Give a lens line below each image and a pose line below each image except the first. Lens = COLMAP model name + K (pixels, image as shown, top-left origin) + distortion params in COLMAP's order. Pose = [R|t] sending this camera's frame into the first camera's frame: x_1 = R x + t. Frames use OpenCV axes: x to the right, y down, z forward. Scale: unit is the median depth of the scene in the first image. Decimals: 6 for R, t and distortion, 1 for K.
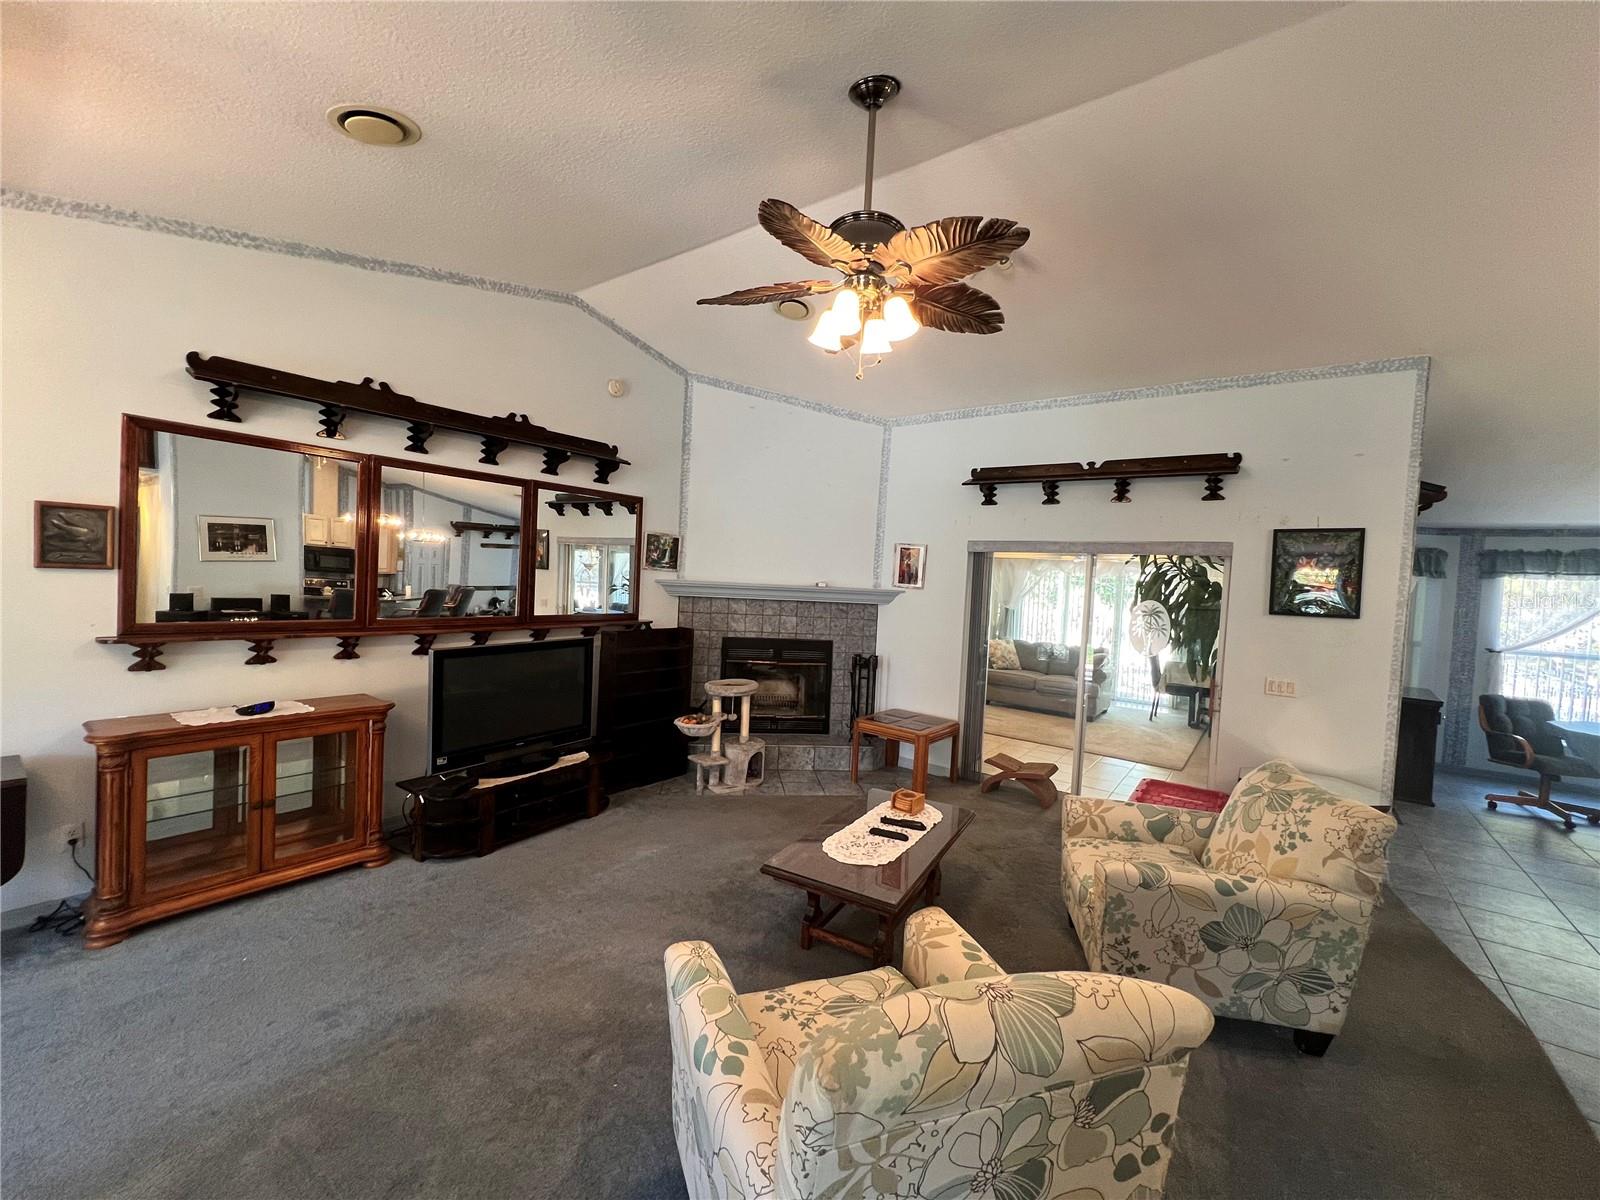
lens RADIAL K [[641.0, 0, 796.4], [0, 641.0, 598.4], [0, 0, 1]] dist [-0.003187, 0.000413]
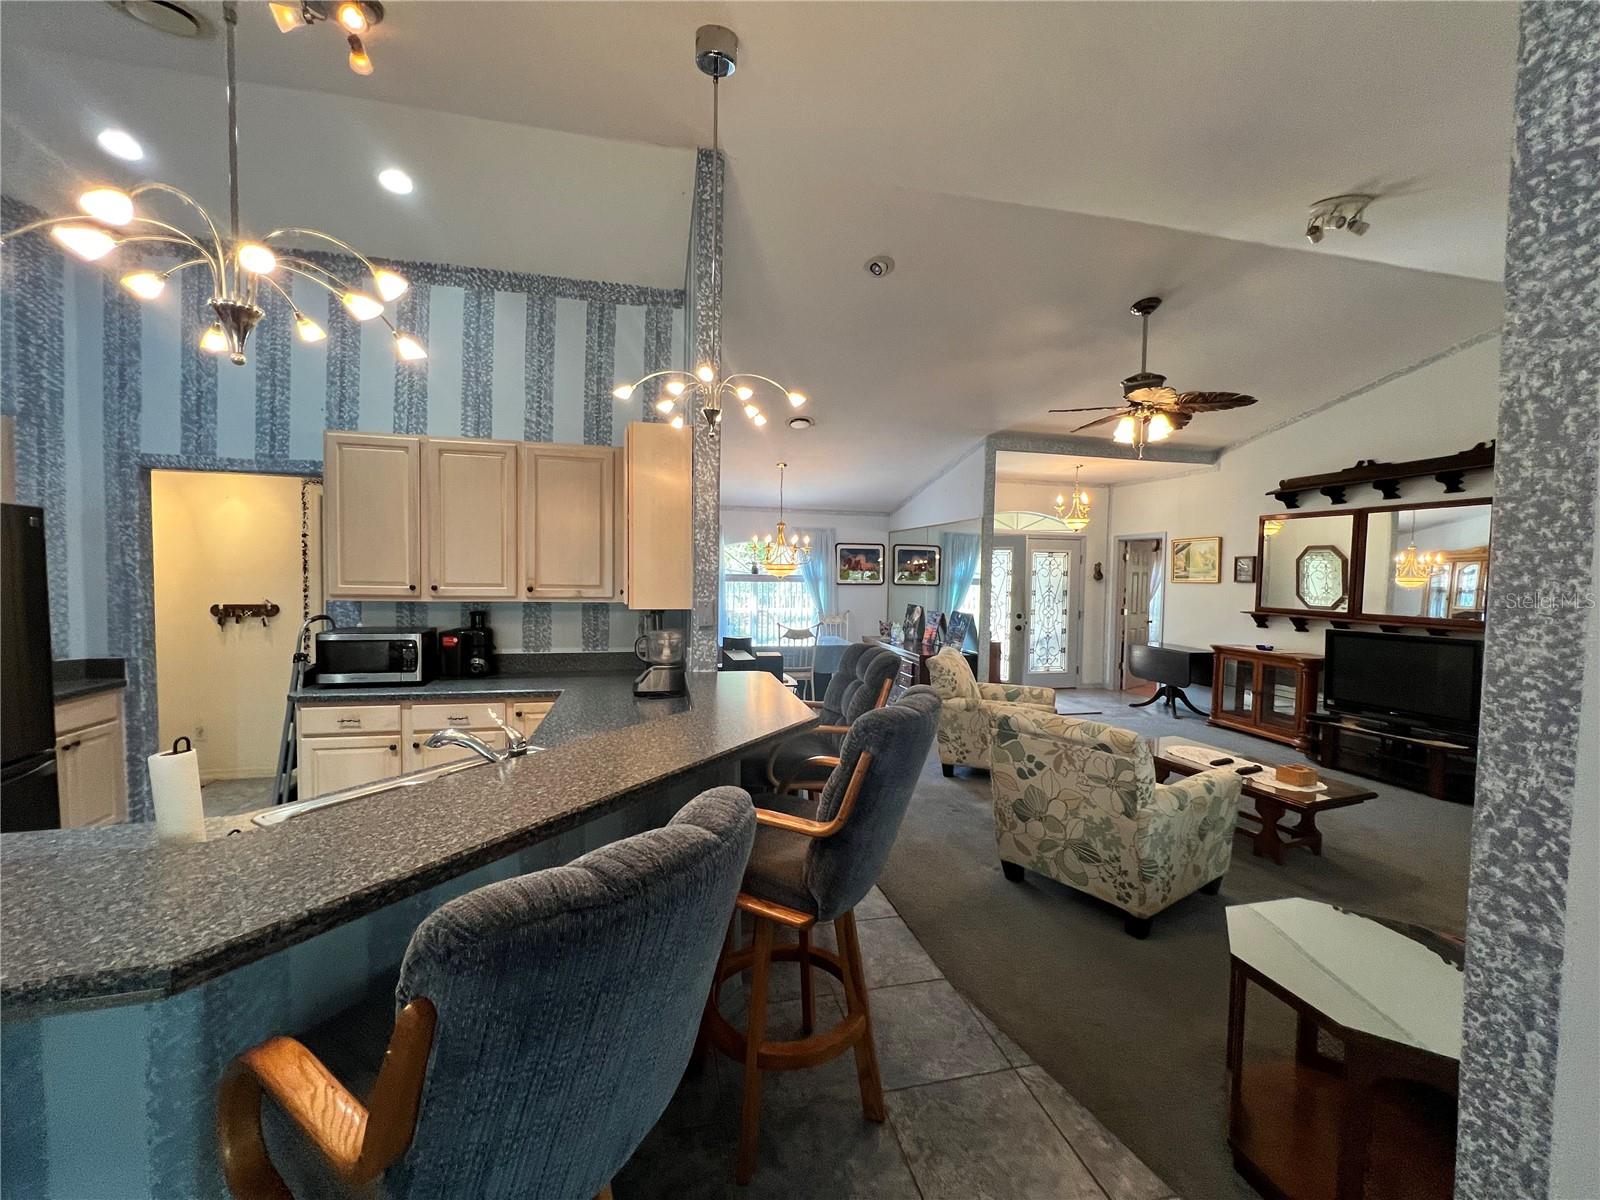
lens RADIAL K [[641.0, 0, 798.4], [0, 641.0, 599.3], [0, 0, 1]] dist [-0.003187, 0.000413]
pose [[-0.640230, -0.025527, -0.767759, 1.391552], [-0.076021, 0.996647, 0.030257, 0.055880], [0.764412, 0.077737, -0.640024, 0.941074]]
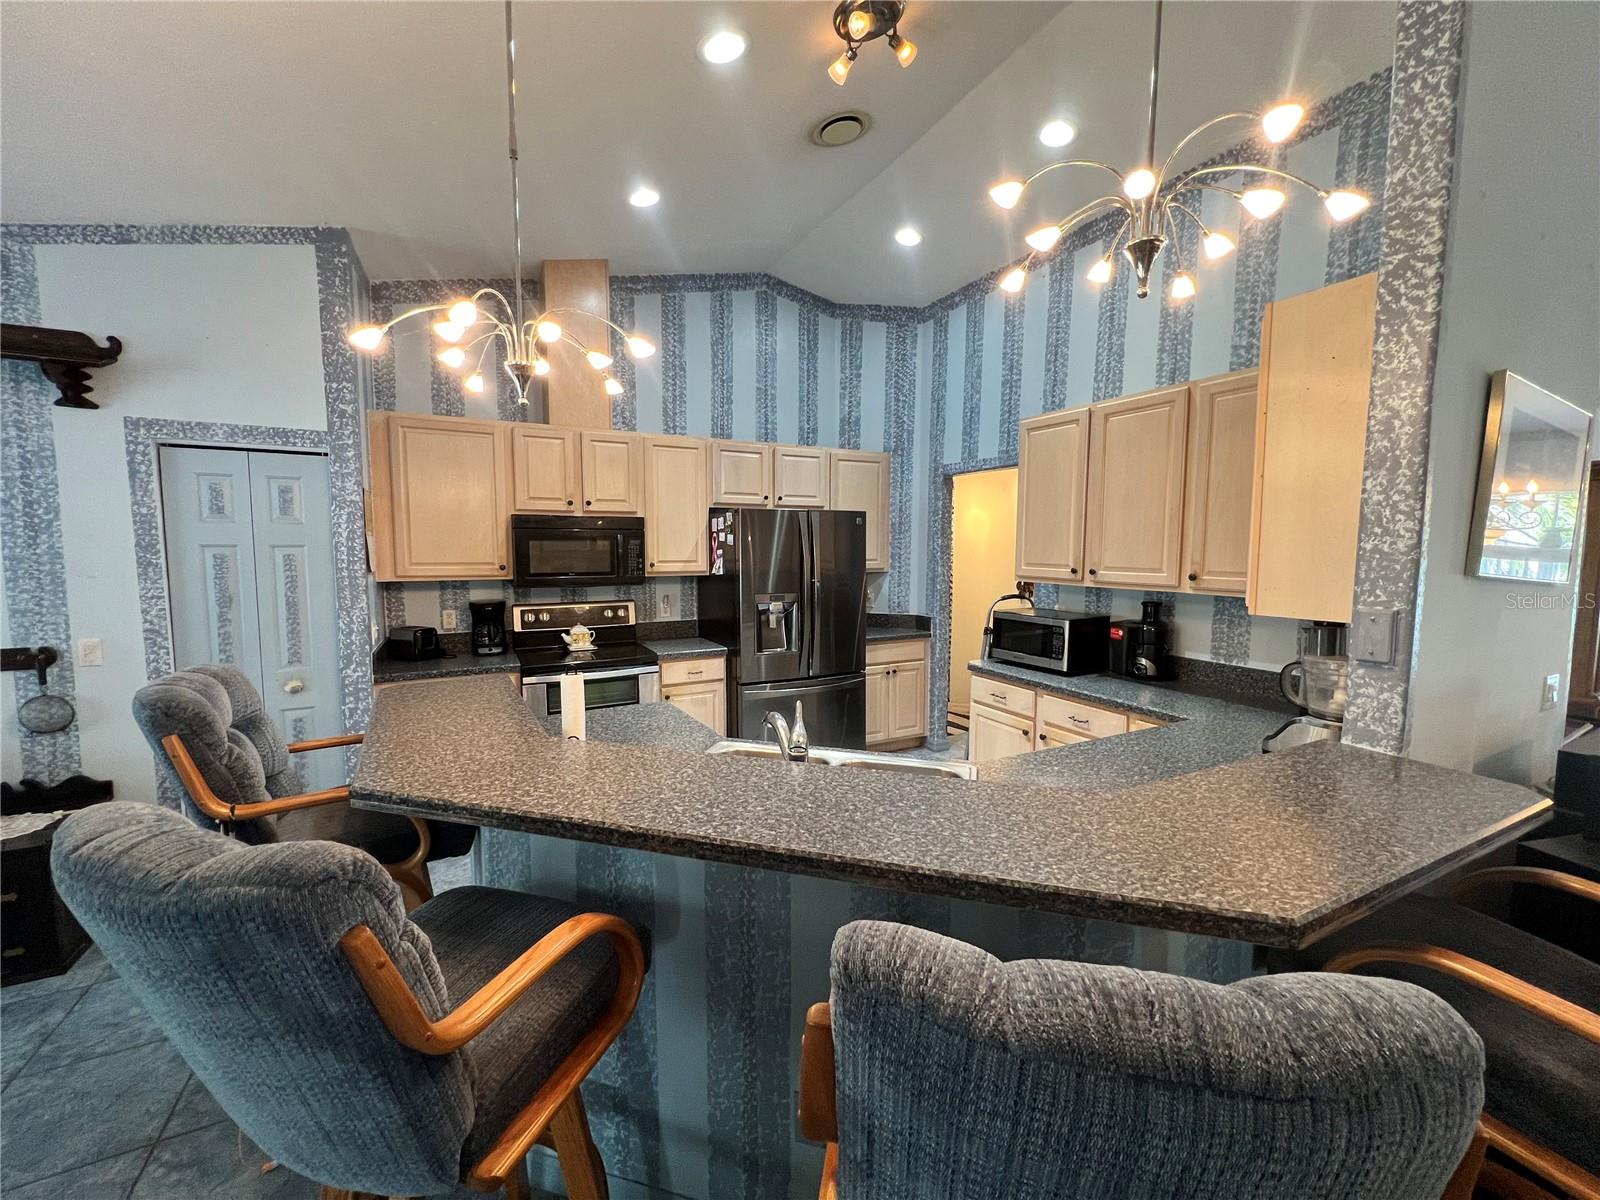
lens RADIAL K [[641.0, 0, 799.0], [0, 641.0, 599.3], [0, 0, 1]] dist [-0.003187, 0.000413]
pose [[-0.901690, -0.087614, 0.423414, 0.990891], [-0.030516, 0.989709, 0.139806, 0.037315], [-0.431306, 0.113141, -0.895084, 0.854950]]
